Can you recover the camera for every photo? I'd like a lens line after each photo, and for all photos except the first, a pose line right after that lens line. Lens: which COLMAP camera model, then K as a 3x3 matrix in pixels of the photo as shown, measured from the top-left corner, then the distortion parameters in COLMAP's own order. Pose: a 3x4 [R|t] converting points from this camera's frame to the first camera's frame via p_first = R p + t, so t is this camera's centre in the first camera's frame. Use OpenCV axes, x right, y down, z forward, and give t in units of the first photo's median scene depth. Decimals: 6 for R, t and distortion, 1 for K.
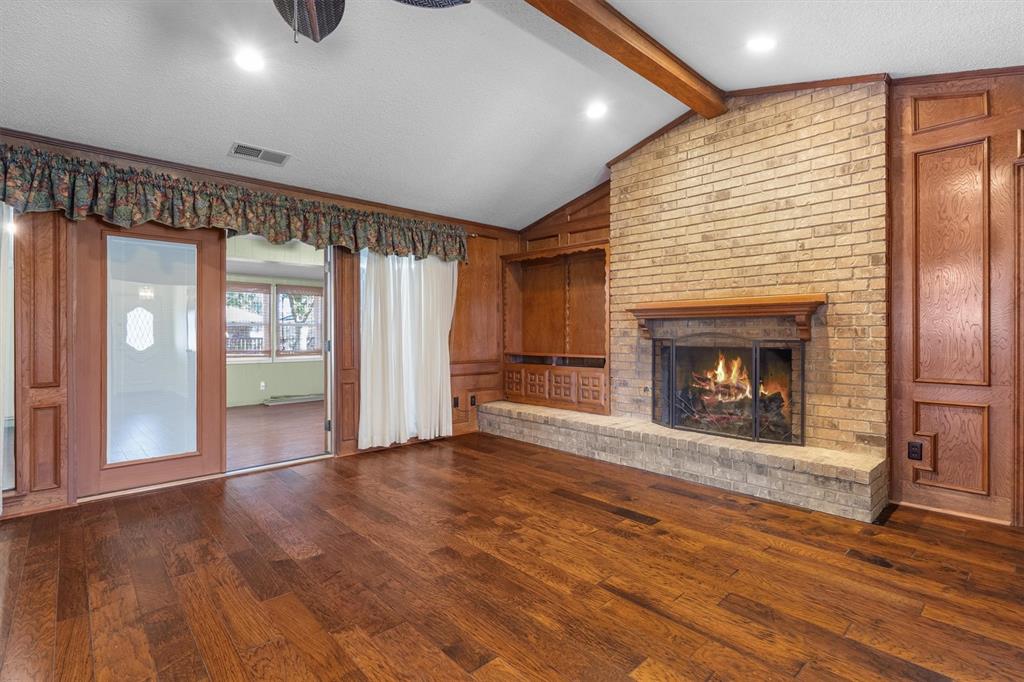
lens RADIAL K [[482.9, 0, 505.1], [0, 482.9, 336.3], [0, 0, 1]] dist [-0.000789, 0.000273]
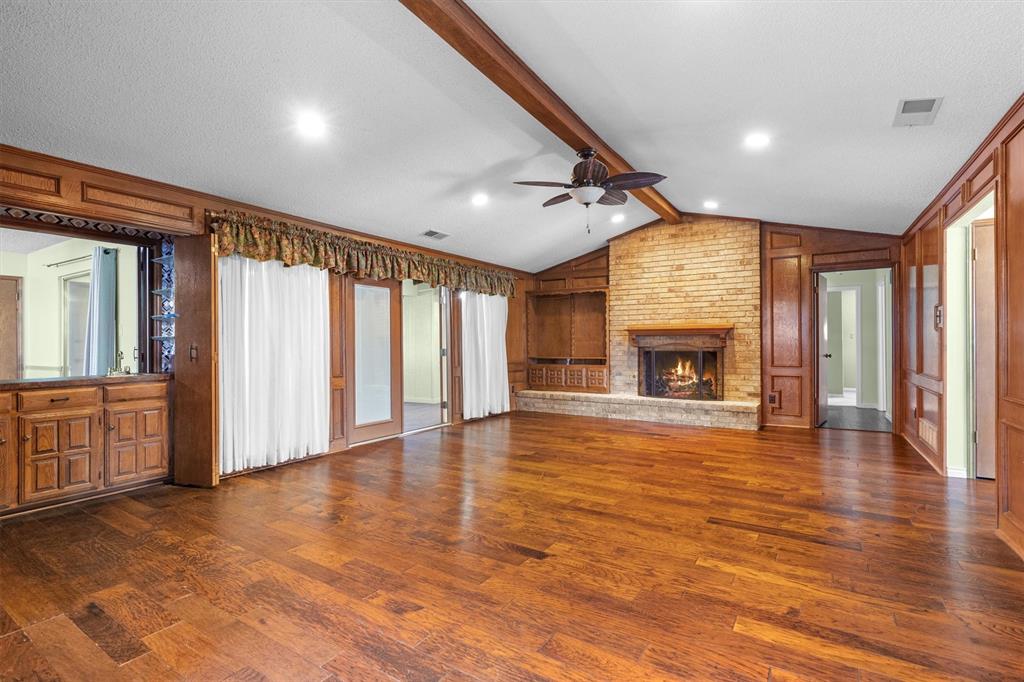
lens RADIAL K [[479.5, 0, 510.4], [0, 479.5, 343.3], [0, 0, 1]] dist [-0.001232, 0.000240]
pose [[0.967667, -0.002890, 0.252213, -0.657914], [0.004569, 0.999971, -0.006073, 0.001710], [-0.252188, 0.007029, 0.967653, -0.619224]]
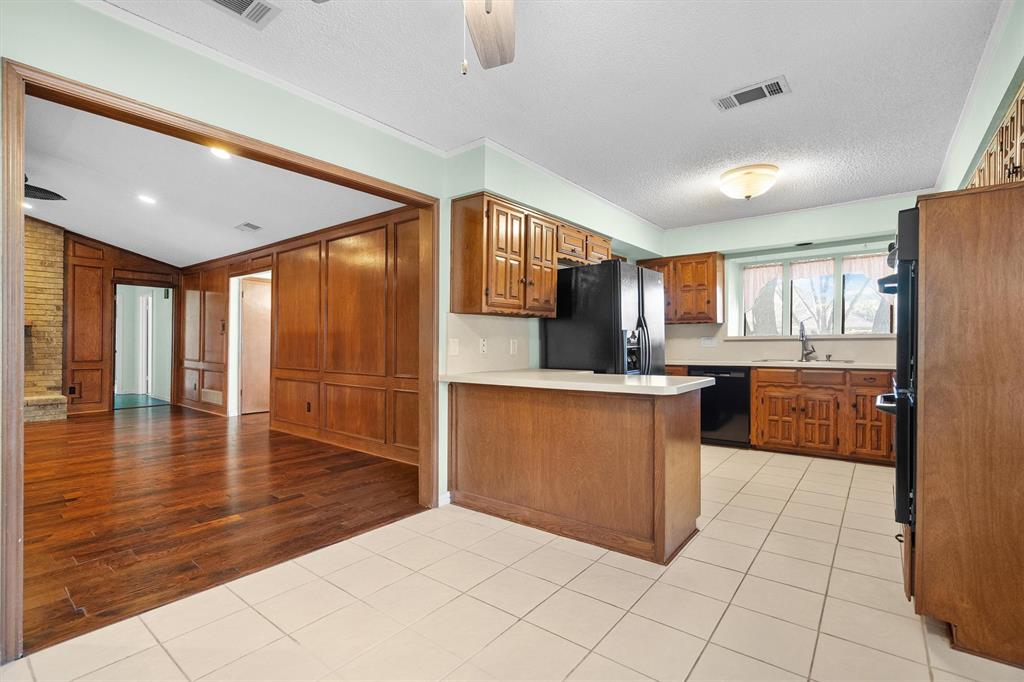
lens RADIAL K [[473.5, 0, 512.0], [0, 473.5, 341.0], [0, 0, 1]] dist [-0.001301, 0.000866]
pose [[-0.141021, 0.002905, 0.990002, -1.461904], [-0.001646, 0.999994, -0.003168, -0.000096], [-0.990005, -0.002076, -0.141015, -0.669380]]
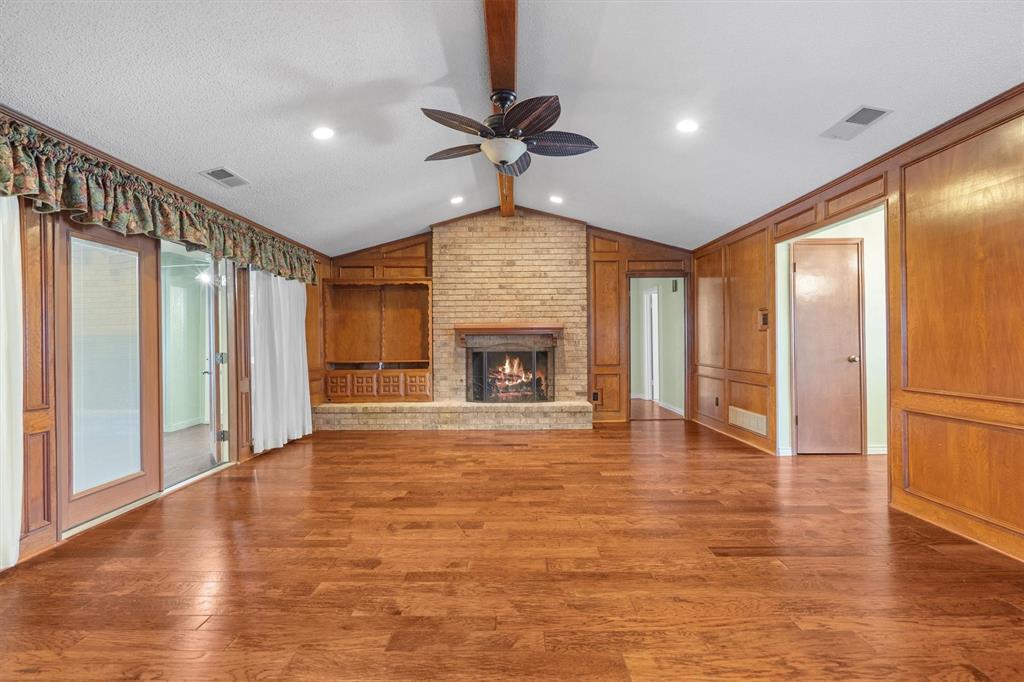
lens RADIAL K [[473.5, 0, 512.0], [0, 473.5, 341.0], [0, 0, 1]] dist [-0.001301, 0.000866]
pose [[0.685829, -0.002070, 0.727759, -0.816691], [0.011939, 0.999893, -0.008407, -0.000553], [-0.727664, 0.014454, 0.685781, -0.167468]]
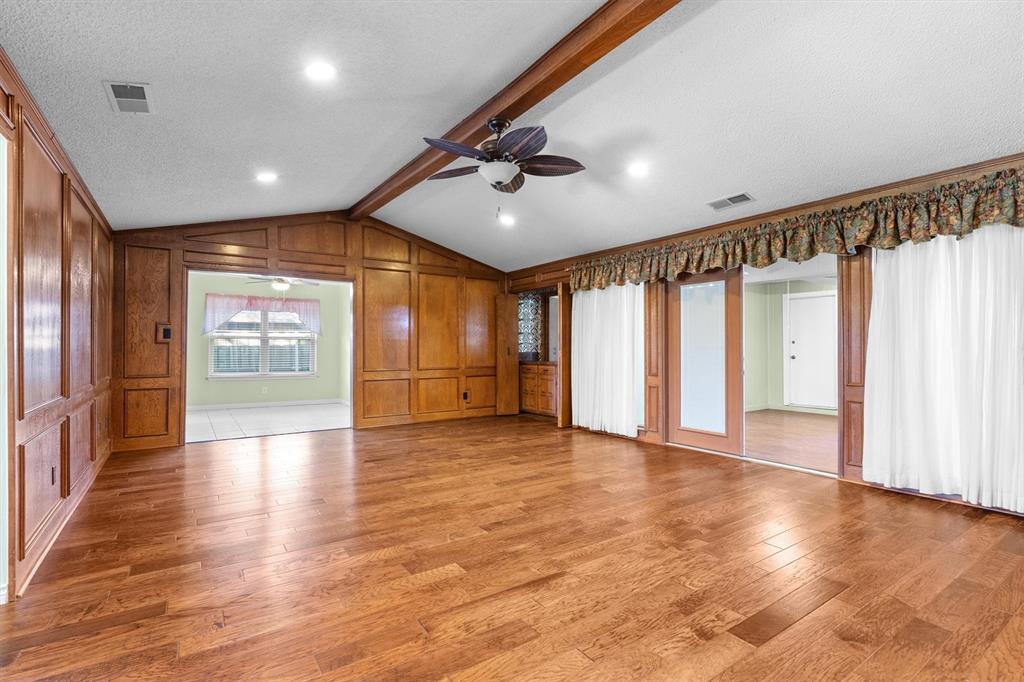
lens RADIAL K [[479.5, 0, 510.4], [0, 479.5, 343.3], [0, 0, 1]] dist [-0.001232, 0.000240]
pose [[-0.151349, -0.005545, -0.988465, 0.770113], [0.000428, 0.999984, -0.005676, -0.006389], [0.988480, -0.001282, -0.151344, 0.608300]]
